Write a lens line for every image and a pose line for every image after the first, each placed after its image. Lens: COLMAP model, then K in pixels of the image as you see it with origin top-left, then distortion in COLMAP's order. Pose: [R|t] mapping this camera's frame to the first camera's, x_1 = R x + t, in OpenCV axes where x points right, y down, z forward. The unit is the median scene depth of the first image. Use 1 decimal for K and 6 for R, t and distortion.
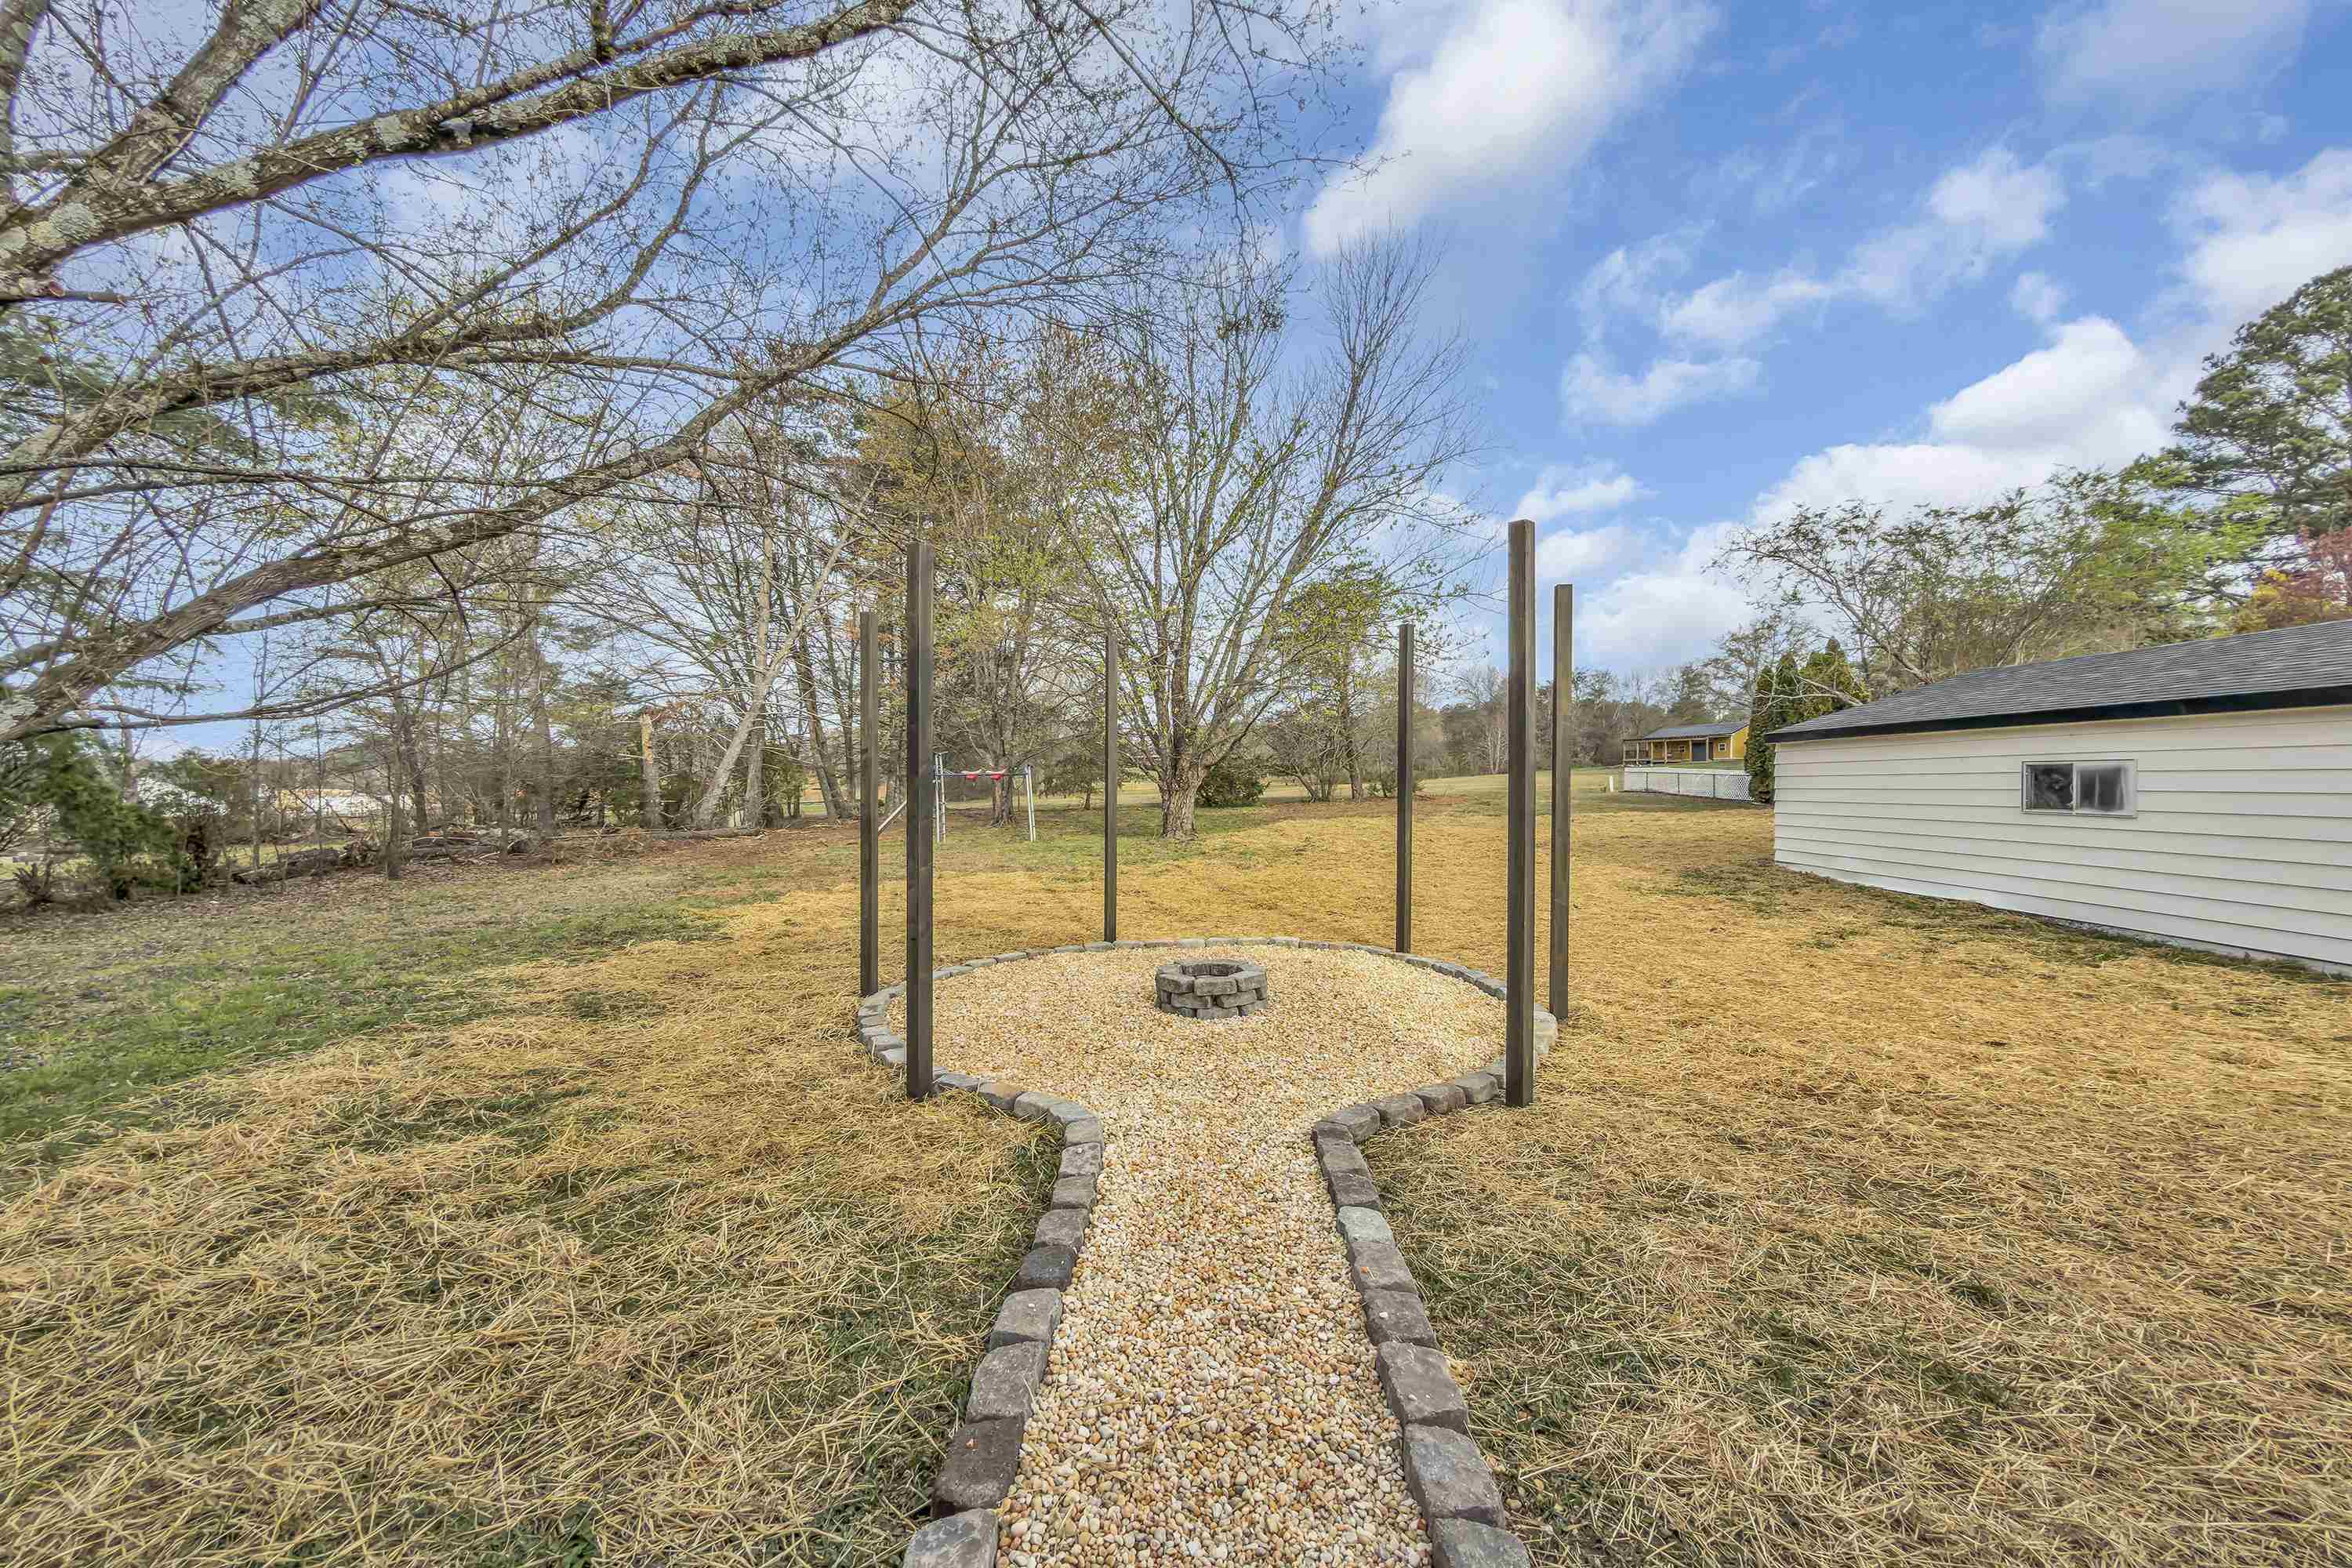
lens RADIAL K [[951.7, 0, 1176.0], [0, 951.7, 784.0], [0, 0, 1]] dist [-0.000010, -0.000025]
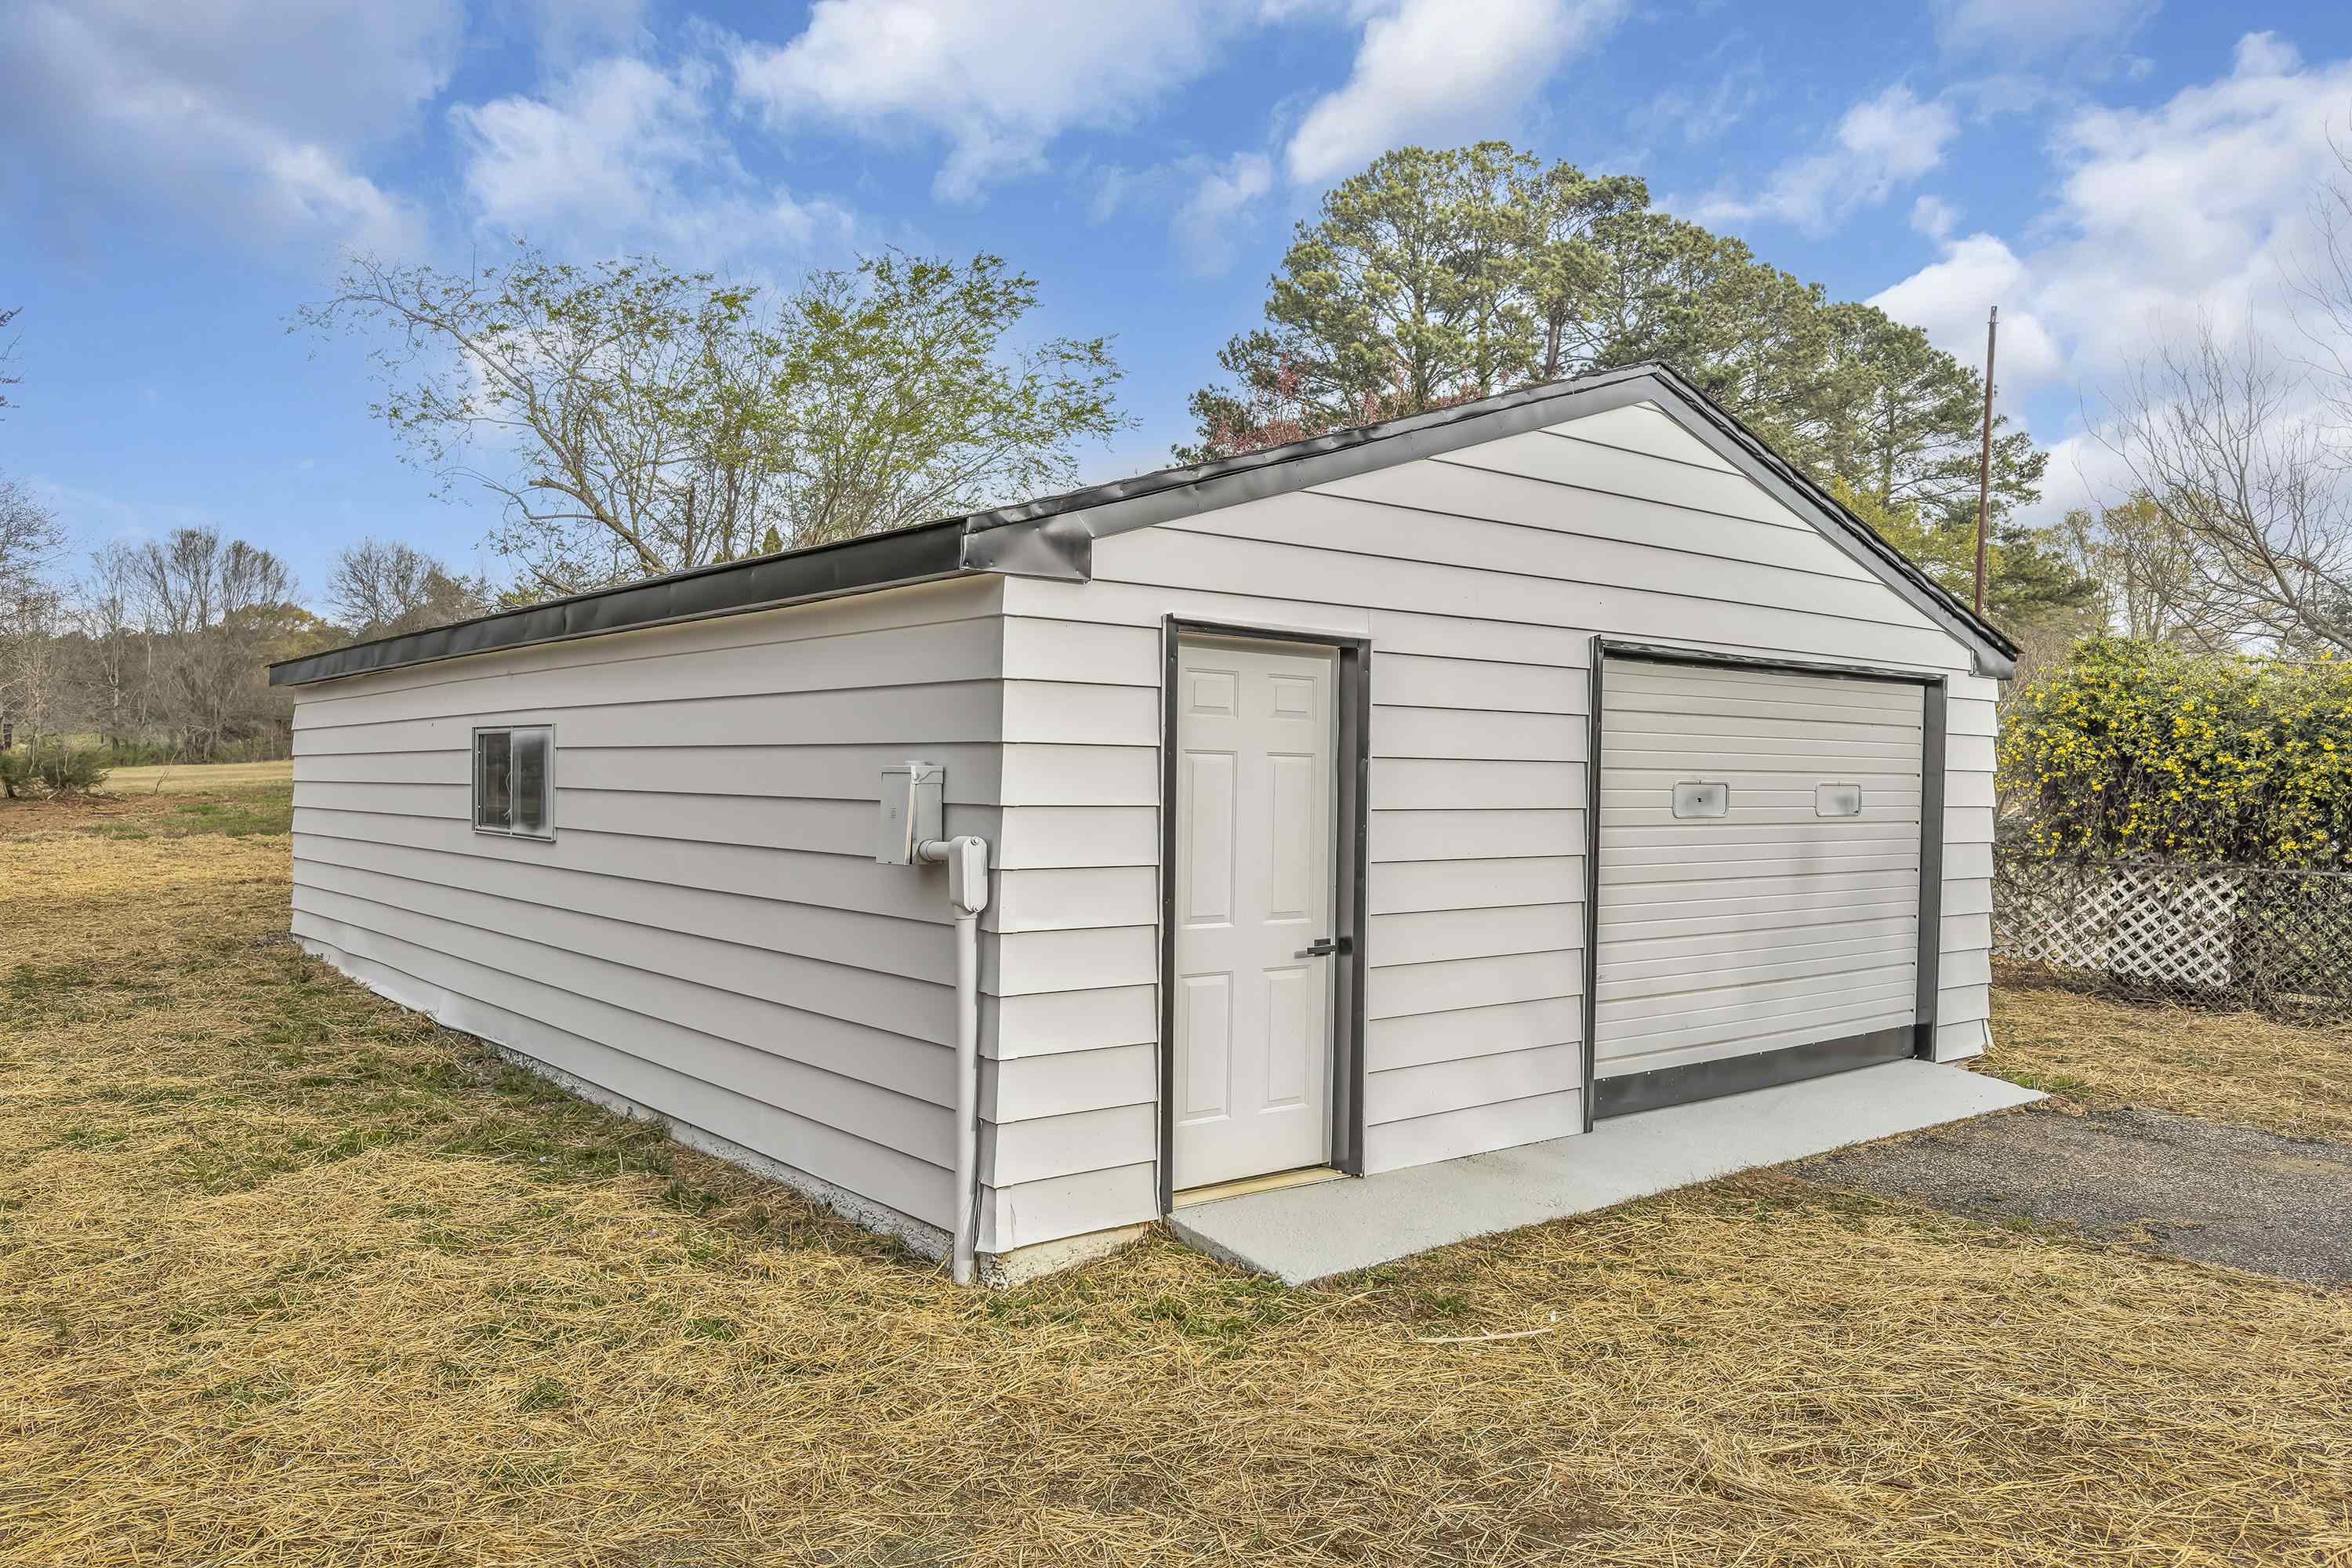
lens RADIAL K [[1706.9, 0, 1176.0], [0, 1706.9, 784.0], [0, 0, 1]] dist [0.001162, -0.001807]
pose [[0.758862, 0.004155, 0.651239, 0.130118], [-0.007158, 0.999972, 0.001960, 0.000293], [-0.651213, -0.006149, 0.758870, 0.020238]]
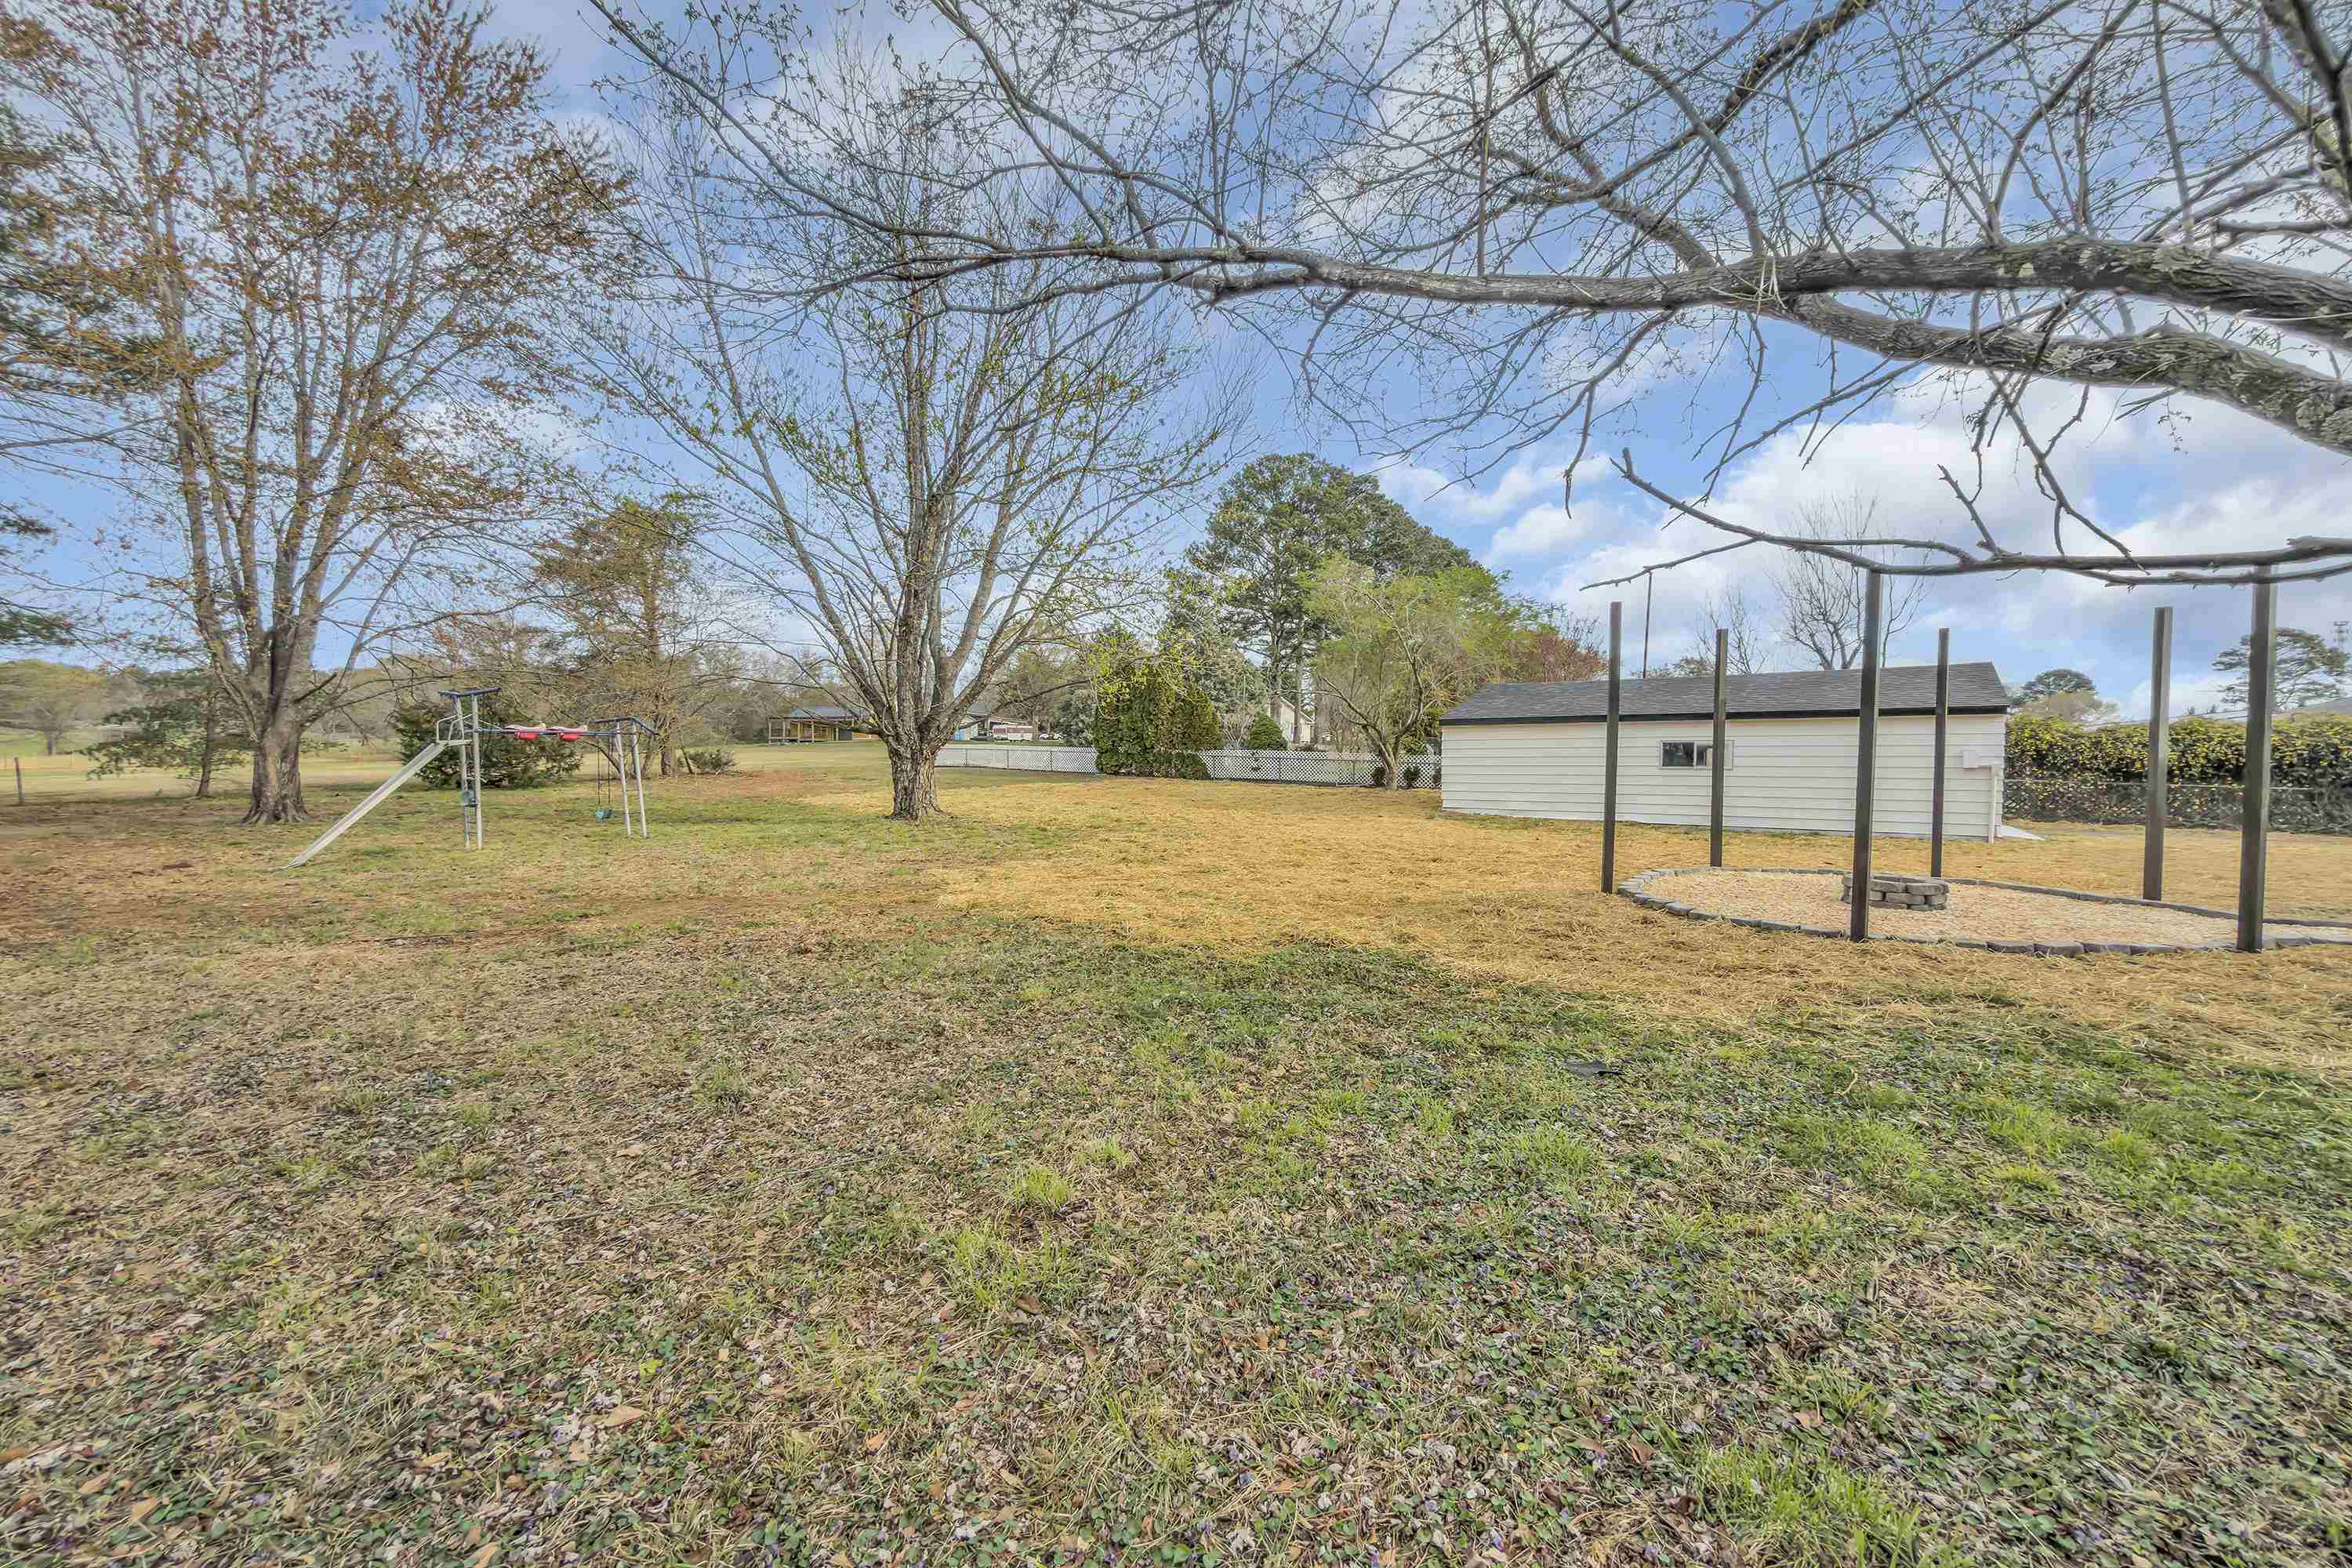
lens RADIAL K [[951.7, 0, 1176.0], [0, 951.7, 784.0], [0, 0, 1]] dist [-0.000010, -0.000025]
pose [[0.592338, -0.014992, 0.805550, -0.249468], [-0.002372, 0.999790, 0.020351, 0.005291], [-0.805686, -0.013965, 0.592178, 0.146348]]
